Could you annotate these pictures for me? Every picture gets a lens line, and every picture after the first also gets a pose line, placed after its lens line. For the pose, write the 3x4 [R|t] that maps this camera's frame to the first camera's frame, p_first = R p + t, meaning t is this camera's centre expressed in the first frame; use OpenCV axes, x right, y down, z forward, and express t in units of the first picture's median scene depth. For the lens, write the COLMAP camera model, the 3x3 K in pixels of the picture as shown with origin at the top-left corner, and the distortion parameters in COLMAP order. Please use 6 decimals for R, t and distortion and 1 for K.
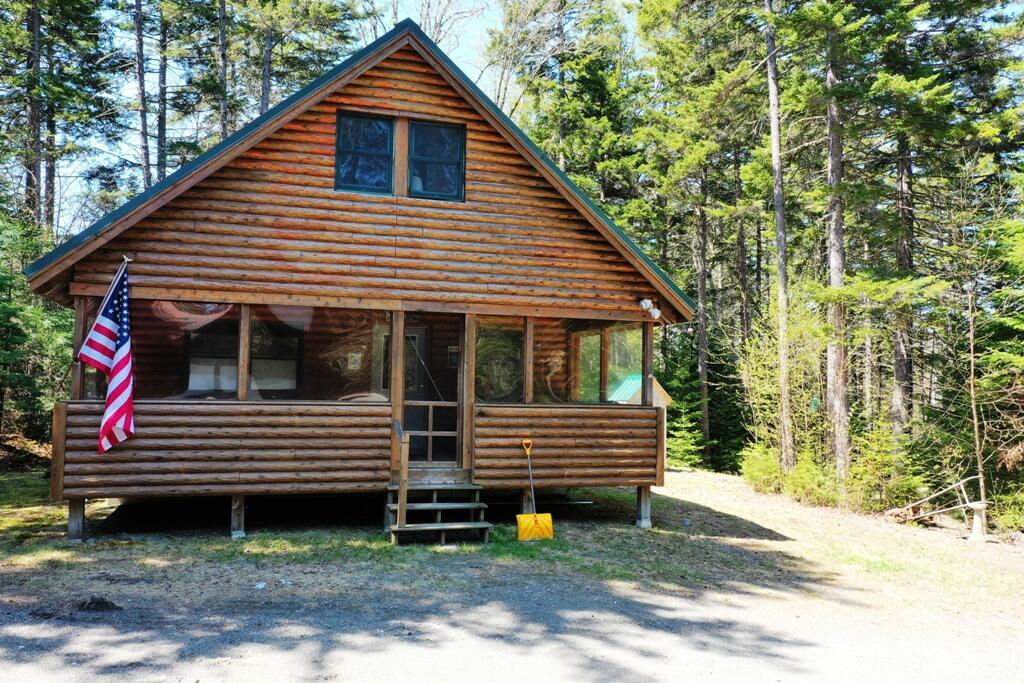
lens RADIAL K [[814.3, 0, 511.5], [0, 814.3, 346.1], [0, 0, 1]] dist [0.007747, 0.001640]
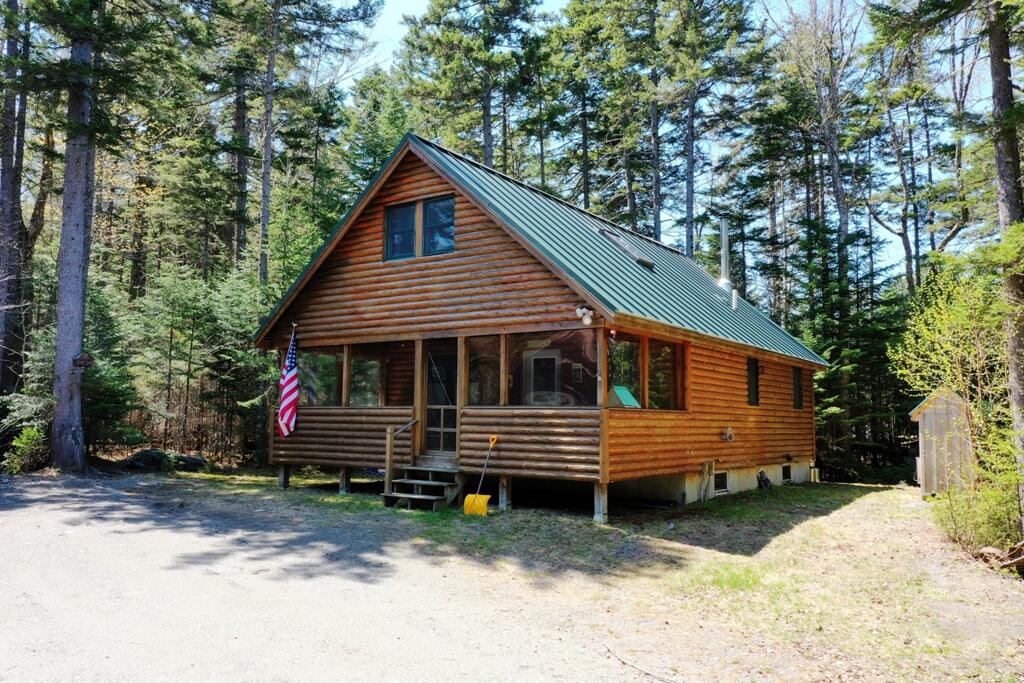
lens RADIAL K [[814.3, 0, 511.2], [0, 814.3, 338.6], [0, 0, 1]] dist [0.007747, 0.001640]
pose [[0.601985, -0.086265, -0.793834, 1.031457], [0.051222, 0.996272, -0.069421, 0.057556], [0.796863, 0.001128, 0.604159, 0.288594]]
